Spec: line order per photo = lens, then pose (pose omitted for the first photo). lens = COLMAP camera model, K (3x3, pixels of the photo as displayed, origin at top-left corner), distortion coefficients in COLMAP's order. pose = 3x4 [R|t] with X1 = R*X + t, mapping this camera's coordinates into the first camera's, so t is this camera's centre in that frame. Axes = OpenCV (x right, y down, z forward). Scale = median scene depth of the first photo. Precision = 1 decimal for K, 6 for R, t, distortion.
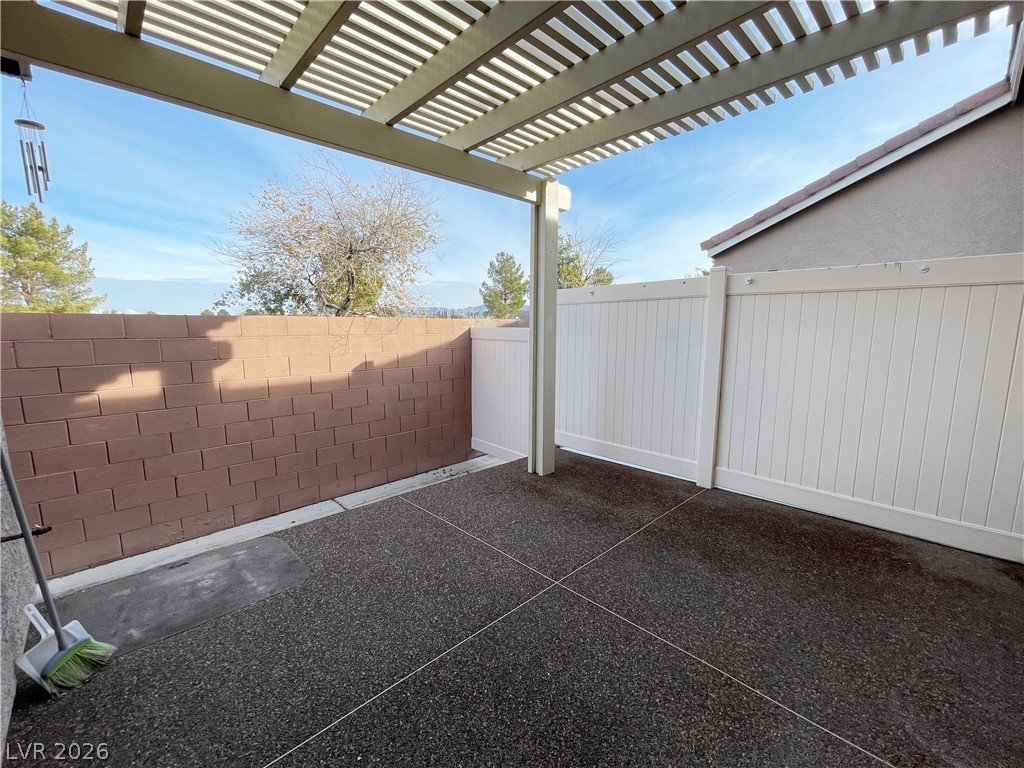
lens RADIAL K [[413.5, 0, 506.4], [0, 413.5, 383.9], [0, 0, 1]] dist [-0.001583, -0.000540]
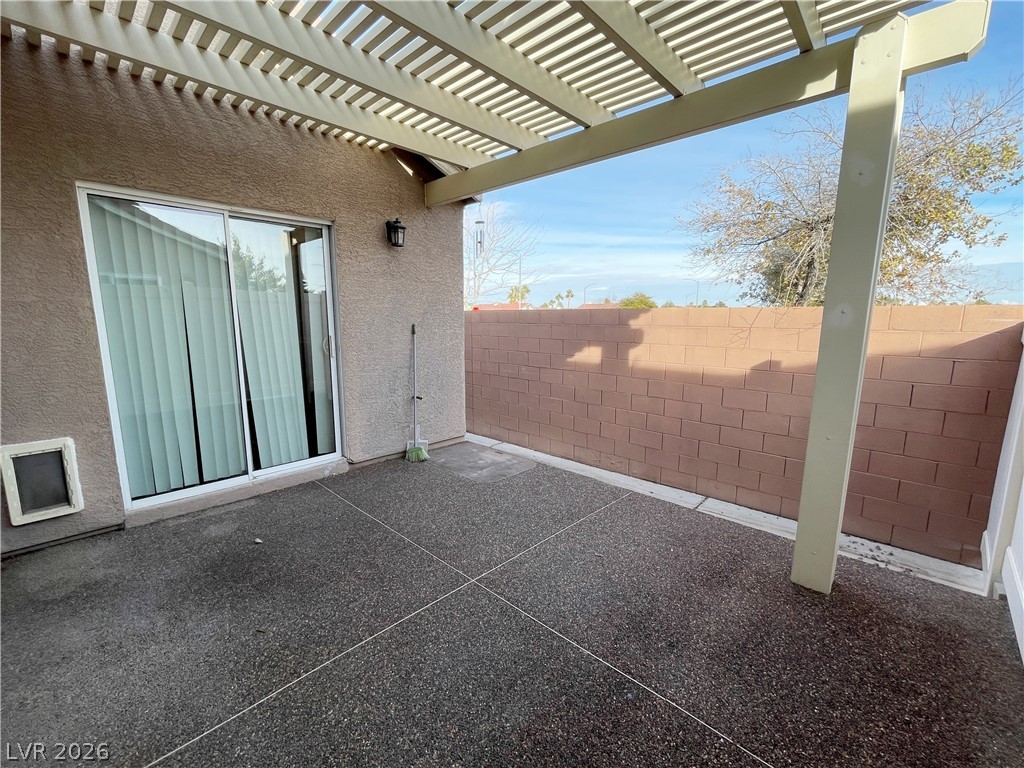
lens RADIAL K [[413.5, 0, 506.4], [0, 413.5, 383.9], [0, 0, 1]] dist [-0.001583, -0.000540]
pose [[0.090583, 0.164475, -0.982213, 0.598118], [-0.143524, 0.978128, 0.150554, -0.078602], [0.985493, 0.127334, 0.112208, 0.535583]]
